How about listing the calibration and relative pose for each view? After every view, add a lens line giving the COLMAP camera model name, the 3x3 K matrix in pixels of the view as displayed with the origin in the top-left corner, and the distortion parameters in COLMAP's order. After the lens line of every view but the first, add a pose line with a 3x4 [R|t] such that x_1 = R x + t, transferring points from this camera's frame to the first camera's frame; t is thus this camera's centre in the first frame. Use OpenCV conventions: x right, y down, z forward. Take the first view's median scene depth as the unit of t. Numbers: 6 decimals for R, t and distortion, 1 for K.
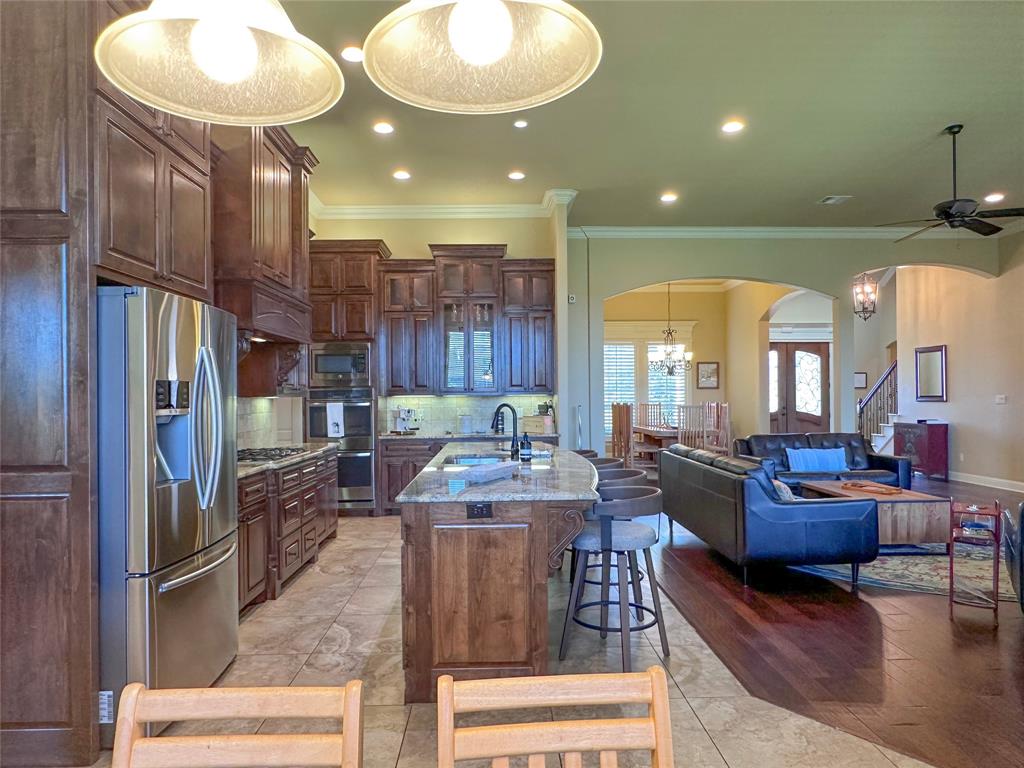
lens RADIAL K [[651.9, 0, 513.5], [0, 651.9, 388.4], [0, 0, 1]] dist [-0.002134, 0.000507]
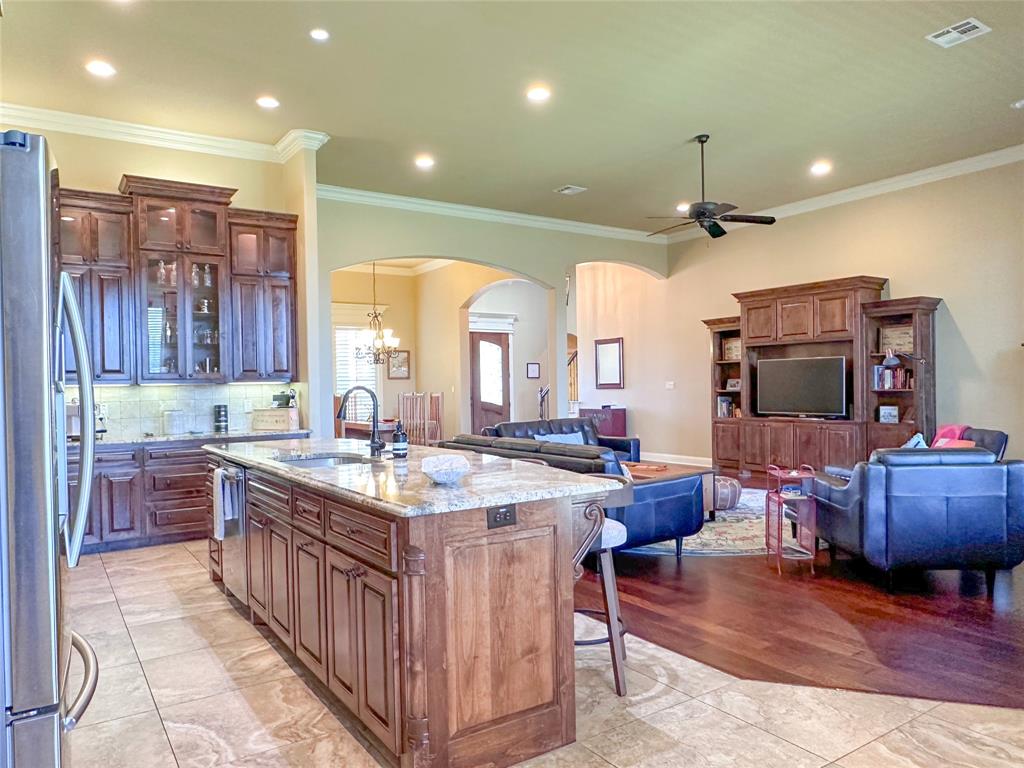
lens RADIAL K [[703.0, 0, 508.7], [0, 703.0, 389.2], [0, 0, 1]] dist [-0.001111, -0.002017]
pose [[0.850473, -0.010623, 0.525912, -0.196120], [0.006674, 0.999933, 0.009405, 0.013247], [-0.525977, -0.004489, 0.850487, 0.125618]]
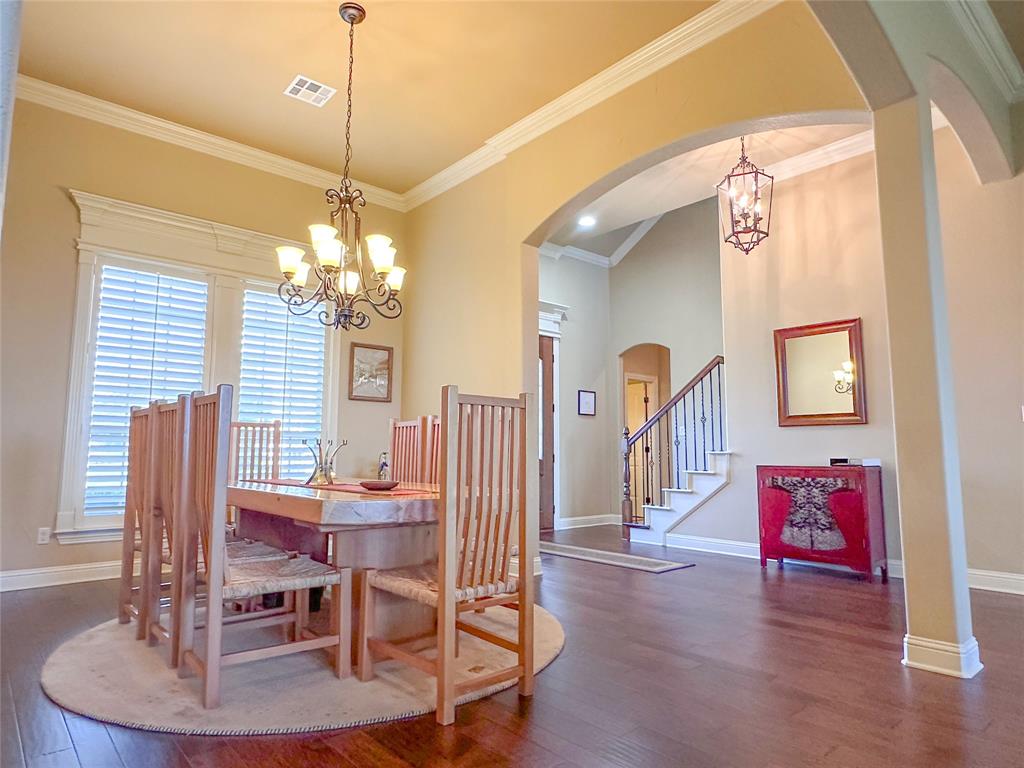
lens RADIAL K [[616.3, 0, 514.3], [0, 616.3, 384.3], [0, 0, 1]] dist [0.001230, 0.000491]
pose [[0.765486, 0.080446, 0.638404, 0.185456], [-0.017003, 0.994336, -0.104909, 0.068447], [-0.643228, 0.069452, 0.762519, 1.191069]]
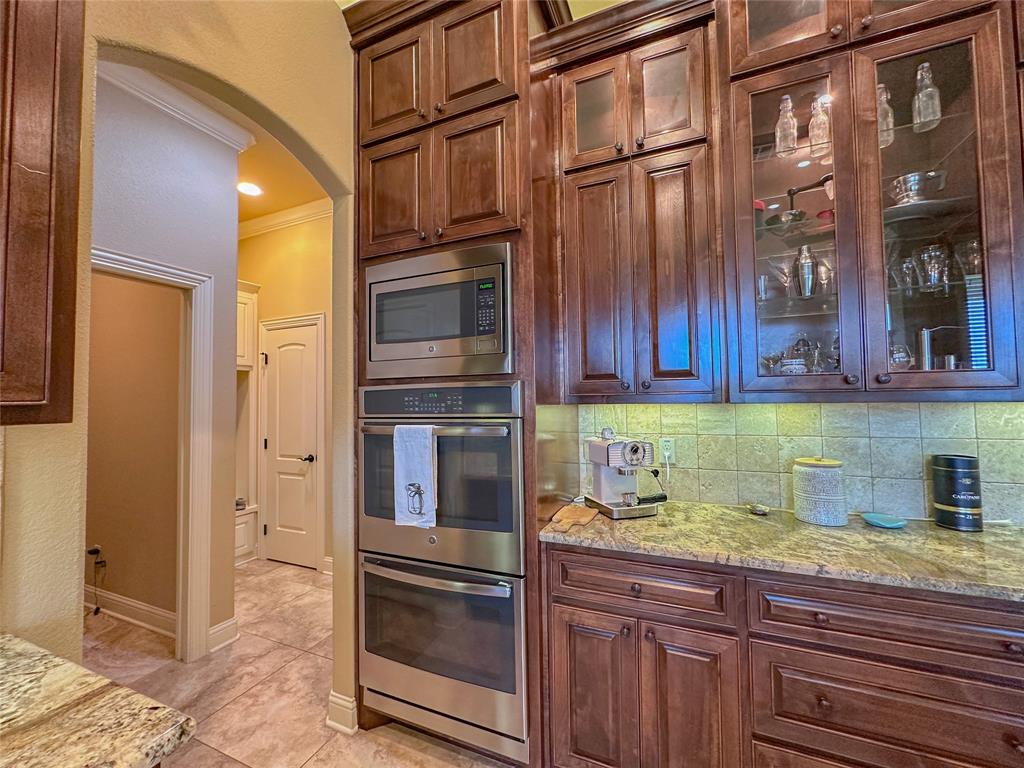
lens RADIAL K [[410.0, 0, 515.5], [0, 410.0, 382.2], [0, 0, 1]] dist [-0.000561, -0.000095]
pose [[0.906979, -0.019033, -0.420746, -0.140433], [0.010450, 0.999688, -0.022695, 0.005141], [0.421046, 0.016187, 0.906895, 0.864711]]
